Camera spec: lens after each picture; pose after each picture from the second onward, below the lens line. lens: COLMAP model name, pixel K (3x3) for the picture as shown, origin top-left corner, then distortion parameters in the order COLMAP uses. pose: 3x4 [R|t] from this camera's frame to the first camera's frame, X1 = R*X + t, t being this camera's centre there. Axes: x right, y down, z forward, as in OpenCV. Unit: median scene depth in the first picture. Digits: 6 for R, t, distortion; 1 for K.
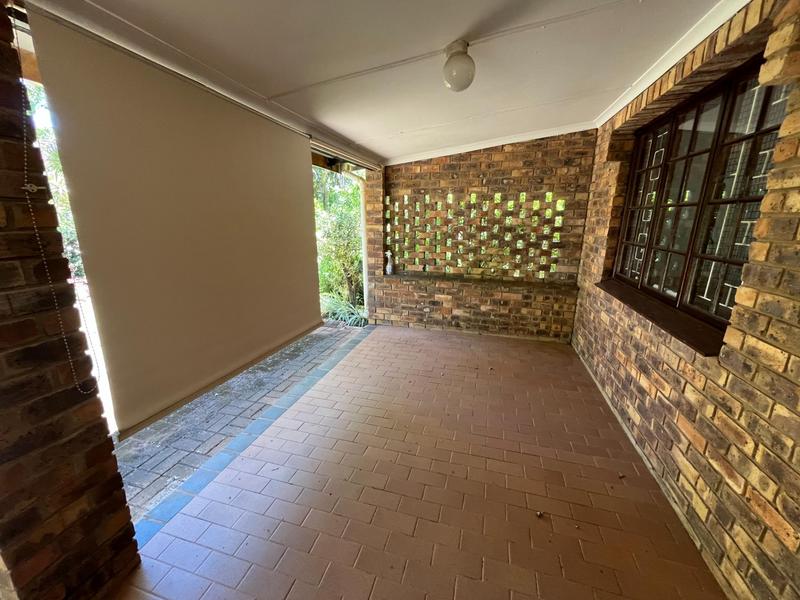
lens RADIAL K [[323.0, 0, 397.7], [0, 323.0, 303.3], [0, 0, 1]] dist [0.003162, -0.000002]
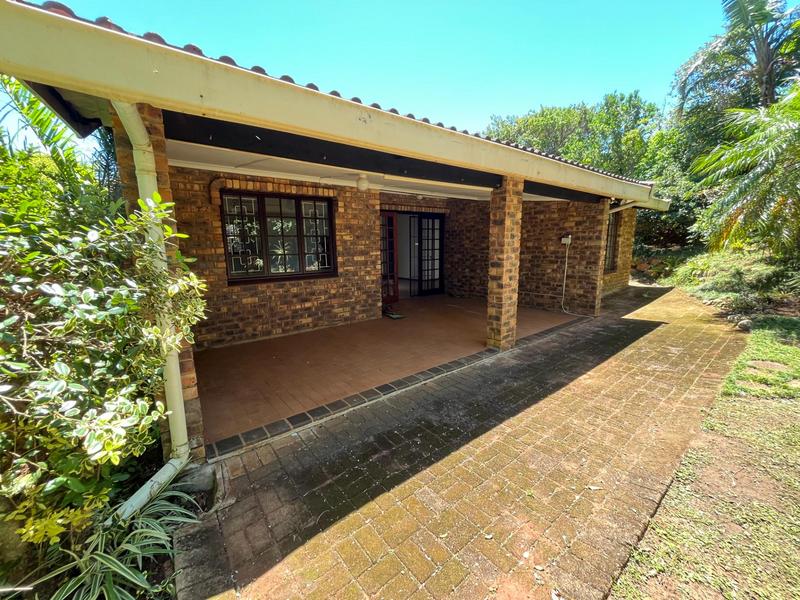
lens RADIAL K [[323.0, 0, 400.2], [0, 323.0, 298.6], [0, 0, 1]] dist [0.003162, -0.000002]
pose [[-0.816008, -0.093319, 0.570459, -0.938860], [0.152358, 0.917262, 0.367990, -0.459186], [-0.557601, 0.387197, -0.734275, 1.809018]]
